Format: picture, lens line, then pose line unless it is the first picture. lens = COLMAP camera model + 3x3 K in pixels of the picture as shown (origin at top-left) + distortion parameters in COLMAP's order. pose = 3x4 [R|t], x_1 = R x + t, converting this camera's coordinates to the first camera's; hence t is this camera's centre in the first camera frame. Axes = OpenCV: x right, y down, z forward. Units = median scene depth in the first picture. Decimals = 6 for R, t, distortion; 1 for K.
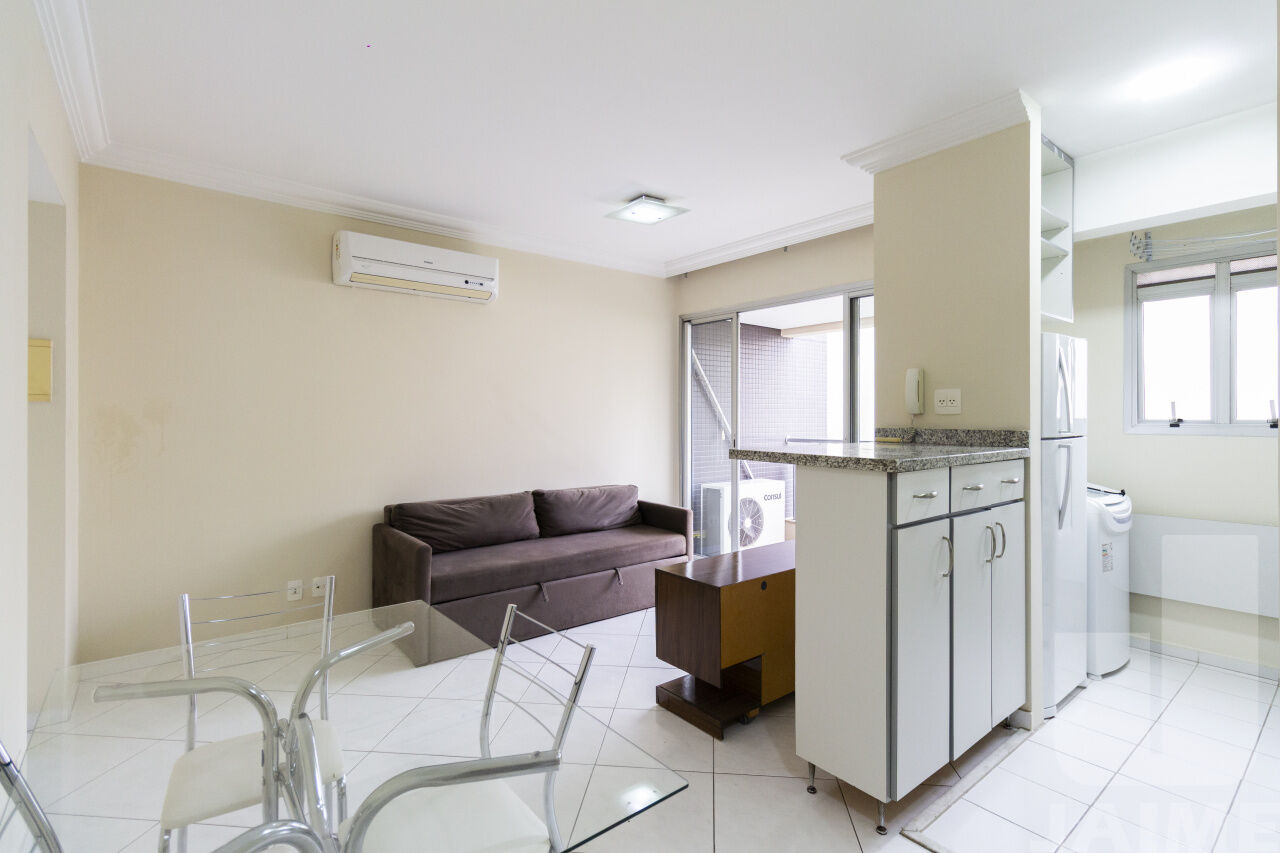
lens RADIAL K [[597.7, 0, 656.9], [0, 597.7, 415.1], [0, 0, 1]] dist [0.002255, 0.000636]
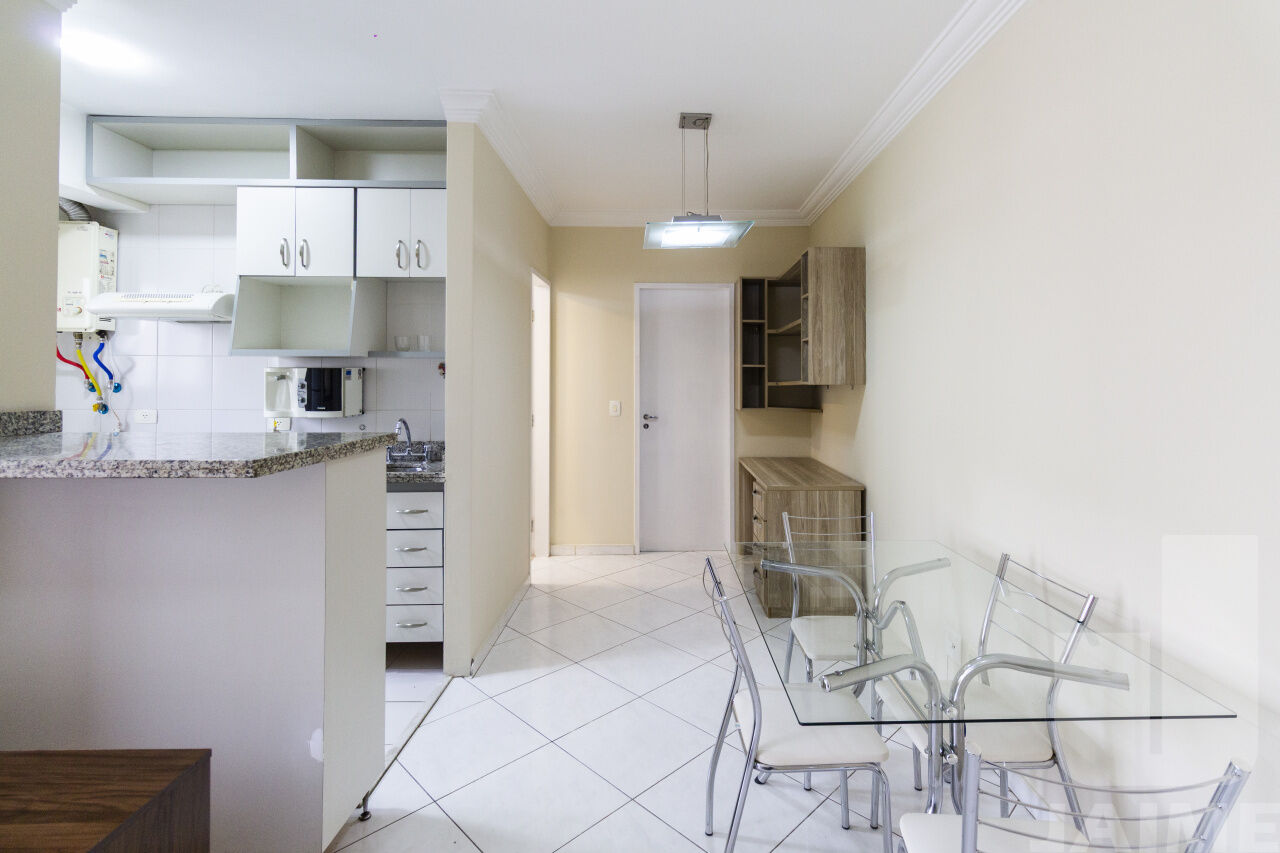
lens RADIAL K [[599.5, 0, 676.5], [0, 599.5, 373.4], [0, 0, 1]] dist [-0.000529, -0.001010]
pose [[-0.785253, 0.004262, 0.619160, -0.335833], [-0.003050, 0.999938, -0.010751, -0.010399], [-0.619167, -0.010331, -0.785191, 0.780777]]
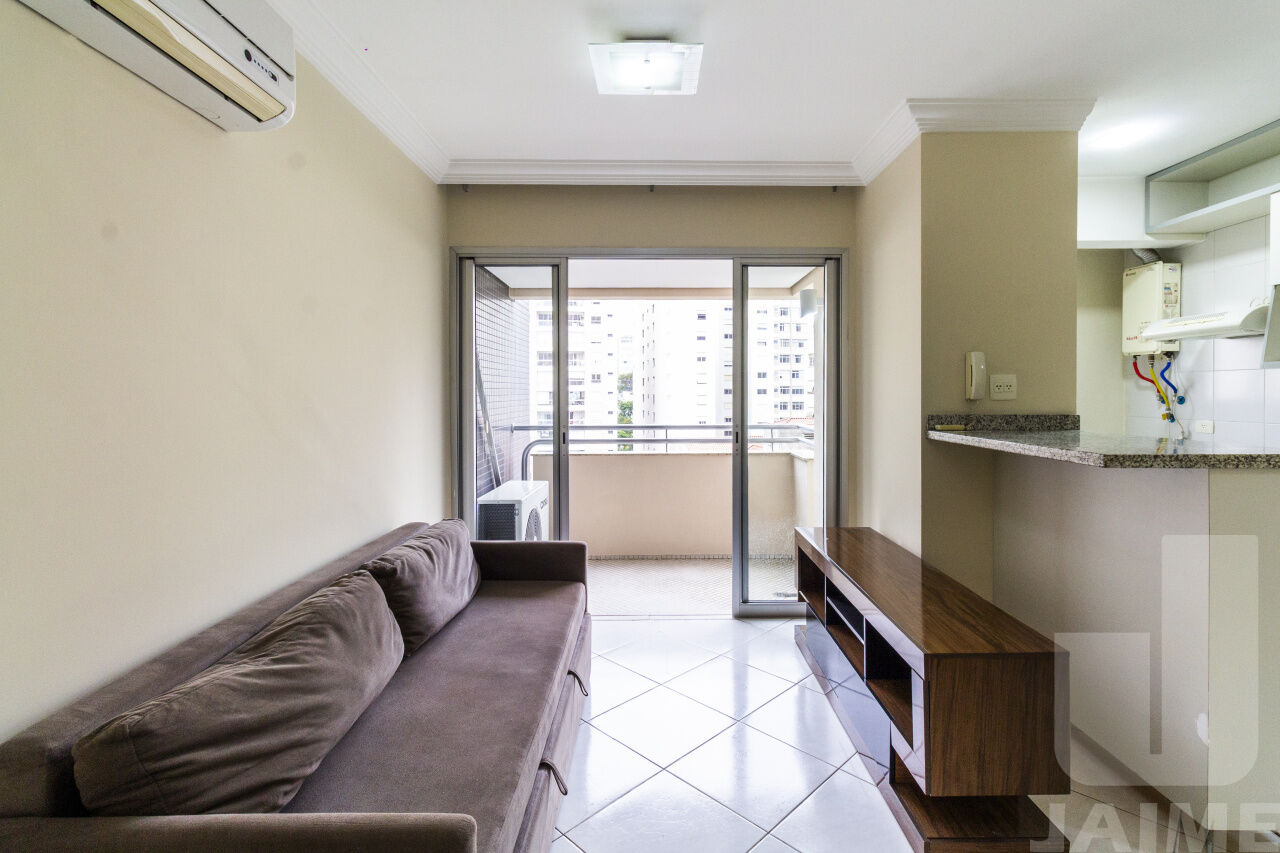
lens RADIAL K [[597.1, 0, 660.2], [0, 597.1, 399.9], [0, 0, 1]] dist [0.008206, -0.000141]
pose [[0.634920, -0.010400, 0.772508, -0.497659], [0.002484, 0.999932, 0.011420, -0.010650], [-0.772574, -0.005332, 0.634902, 0.627700]]
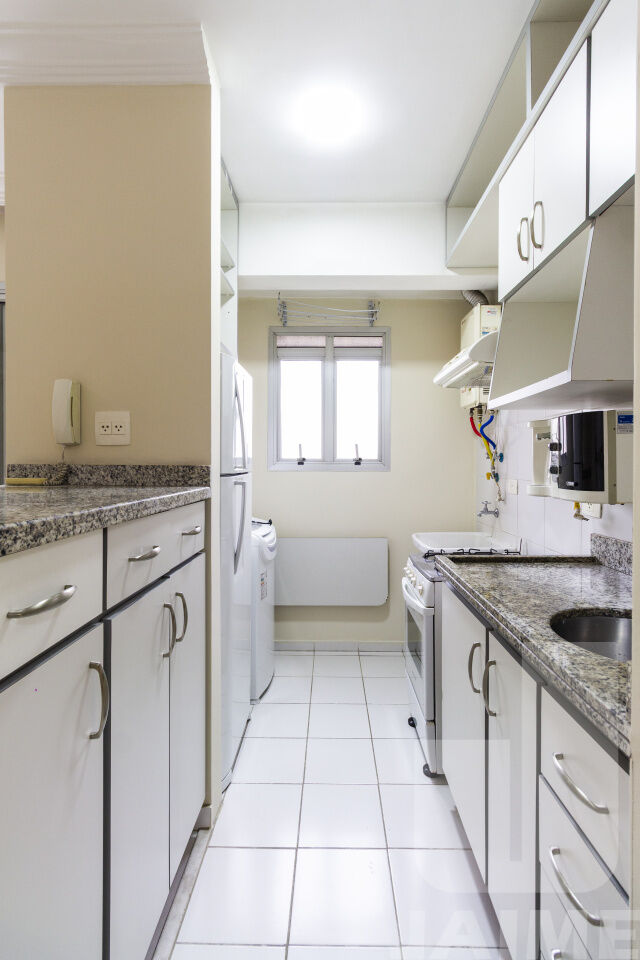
lens RADIAL K [[448.3, 0, 322.5], [0, 448.3, 469.9], [0, 0, 1]] dist [0.002255, 0.000636]
pose [[0.651319, -0.007814, 0.758764, 0.180267], [-0.005283, 0.999876, 0.014832, 0.015540], [-0.758786, -0.013669, 0.651197, 0.339671]]
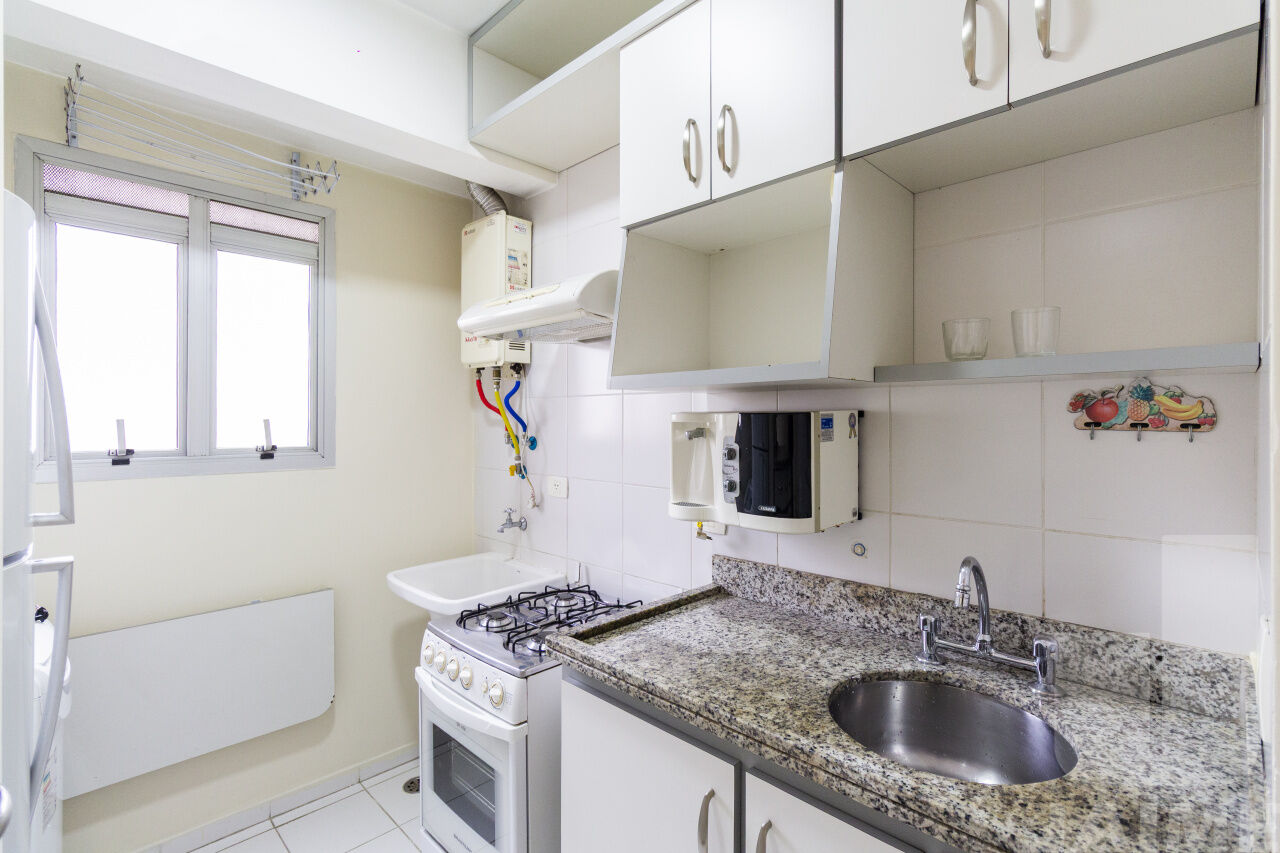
lens RADIAL K [[603.7, 0, 649.2], [0, 603.7, 419.6], [0, 0, 1]] dist [0.001998, 0.000453]
pose [[-0.099268, 0.000778, 0.995060, 0.239780], [-0.001911, 0.999998, -0.000972, -0.020936], [-0.995059, -0.001998, -0.099266, 0.529121]]
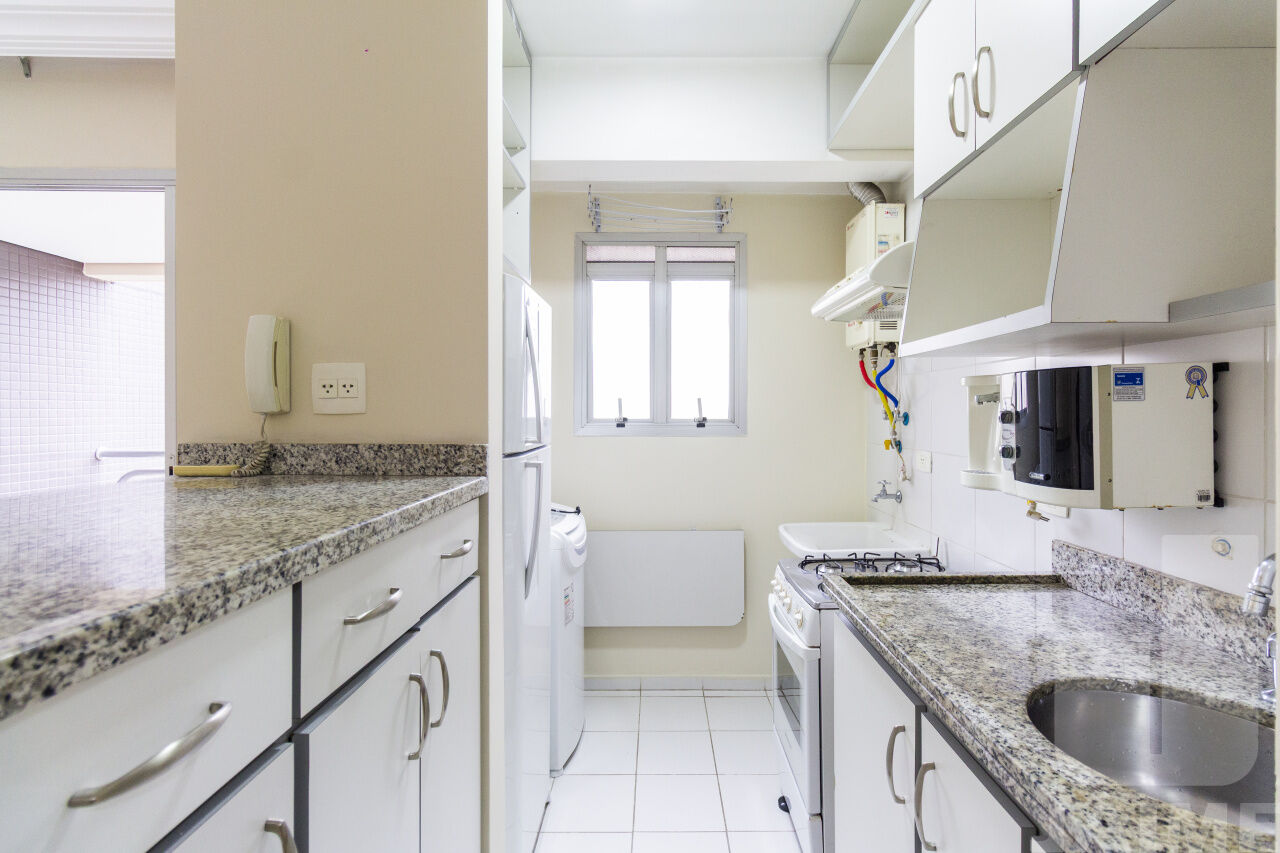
lens RADIAL K [[594.2, 0, 654.9], [0, 594.2, 416.4], [0, 0, 1]] dist [0.001285, 0.000669]
pose [[0.641206, -0.004675, 0.767355, 0.215051], [-0.001942, 0.999968, 0.007715, -0.002547], [-0.767366, -0.006437, 0.641177, 0.377503]]
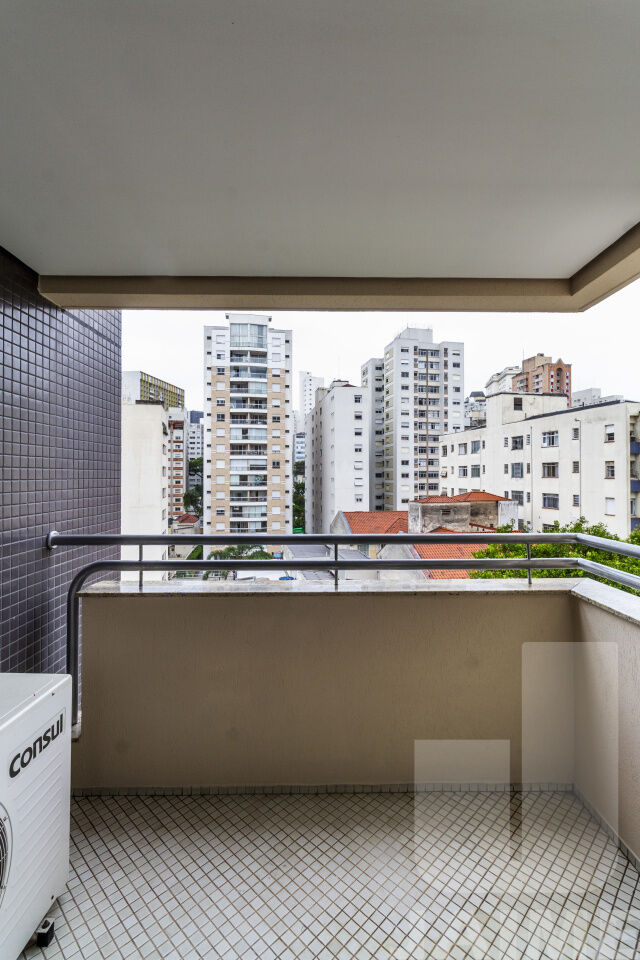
lens RADIAL K [[452.8, 0, 330.2], [0, 452.8, 484.9], [0, 0, 1]] dist [0.001998, 0.000453]
pose [[0.627971, -0.014733, 0.778097, 0.160276], [0.000268, 0.999825, 0.018716, -0.010780], [-0.778237, -0.011545, 0.627865, 1.165853]]
